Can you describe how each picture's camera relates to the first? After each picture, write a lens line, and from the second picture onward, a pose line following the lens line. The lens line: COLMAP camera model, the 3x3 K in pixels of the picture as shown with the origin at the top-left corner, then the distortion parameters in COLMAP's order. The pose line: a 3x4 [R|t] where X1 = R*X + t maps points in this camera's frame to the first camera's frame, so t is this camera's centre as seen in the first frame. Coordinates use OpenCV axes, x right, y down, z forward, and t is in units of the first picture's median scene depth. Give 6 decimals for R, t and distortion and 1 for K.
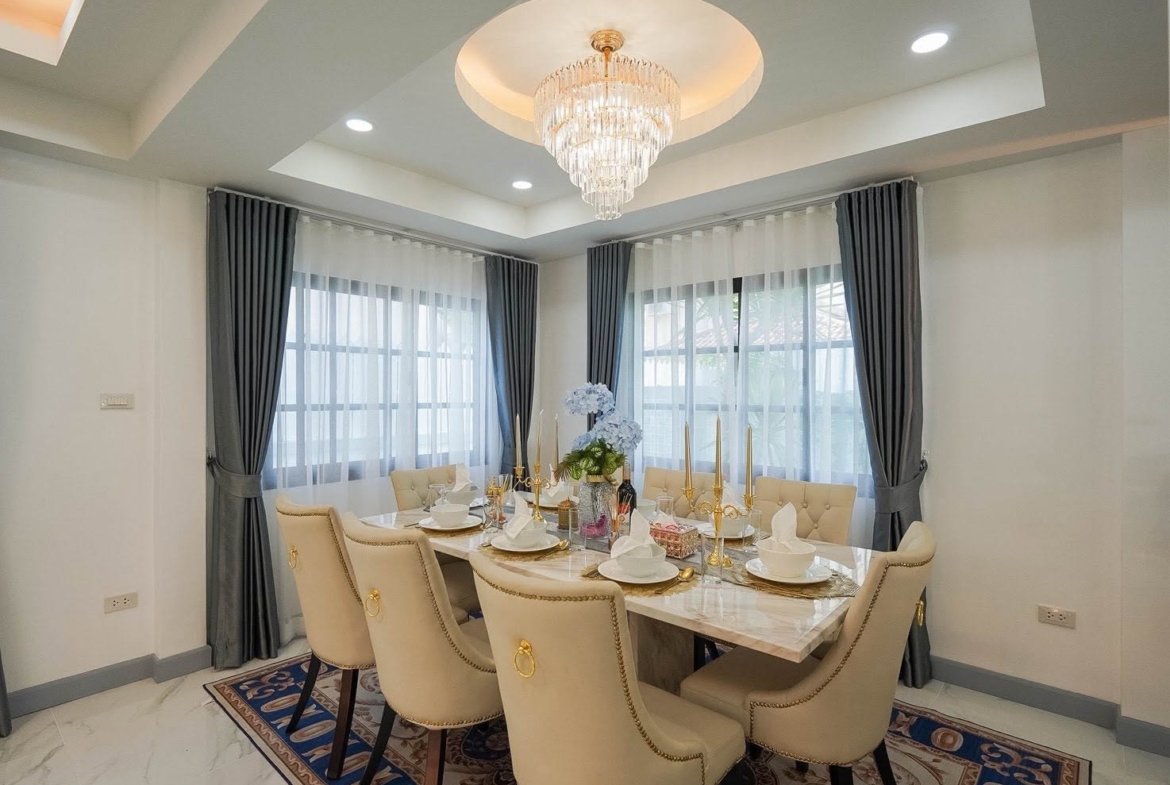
lens RADIAL K [[554.5, 0, 624.9], [0, 554.5, 380.5], [0, 0, 1]] dist [-0.038047, 0.000268]
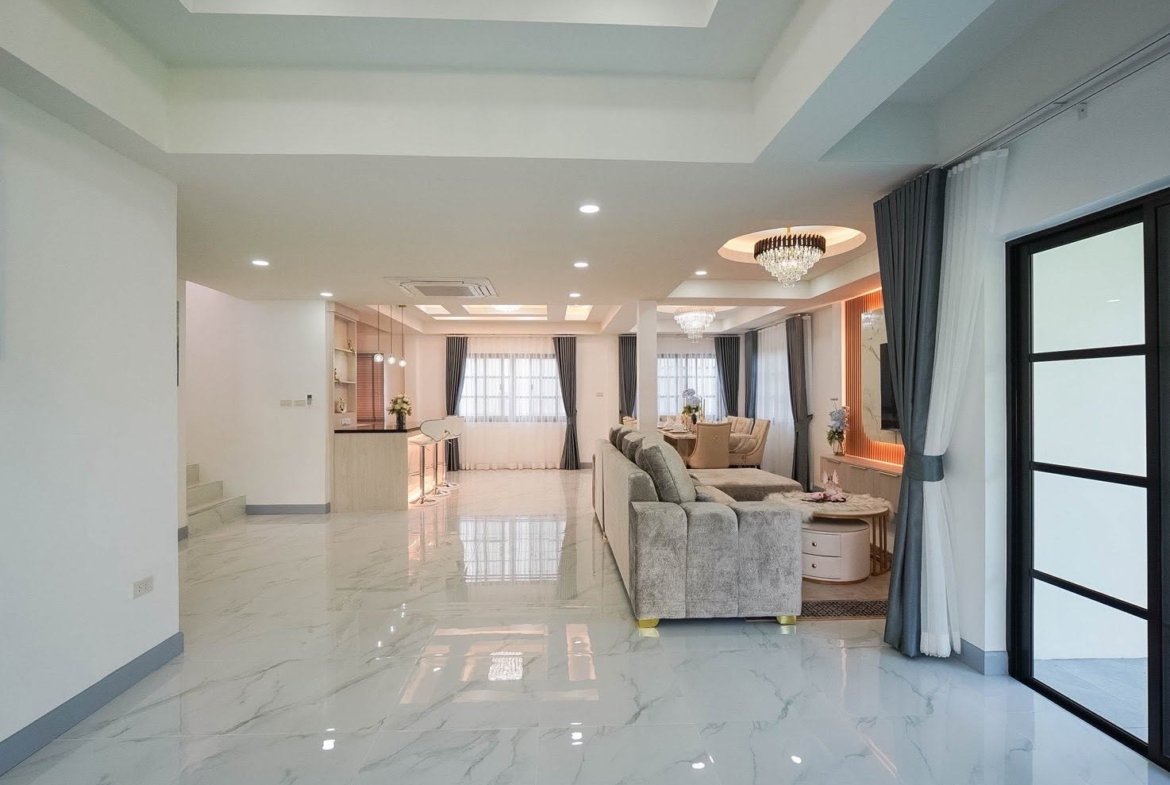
lens RADIAL K [[561.1, 0, 585.0], [0, 561.1, 392.5], [0, 0, 1]] dist [-0.006417, 0.000468]
pose [[0.693628, -0.020851, -0.720032, 1.030959], [0.022918, 0.999714, -0.006873, 0.018261], [0.719969, -0.011734, 0.693907, -1.035320]]
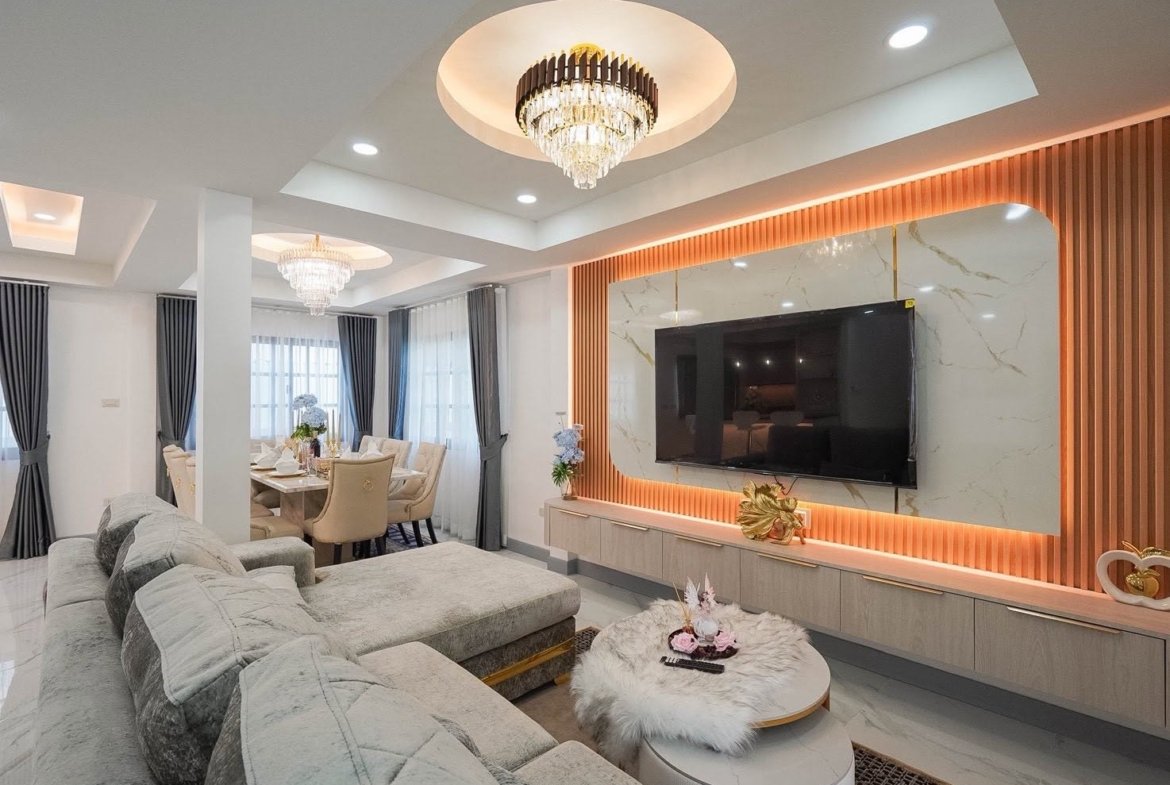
lens RADIAL K [[561.1, 0, 585.0], [0, 561.1, 392.5], [0, 0, 1]] dist [-0.006417, 0.000468]
pose [[0.994591, -0.016787, -0.102505, 0.529832], [0.017182, 0.999848, 0.002973, 0.001926], [0.102439, -0.004718, 0.994728, -0.455763]]
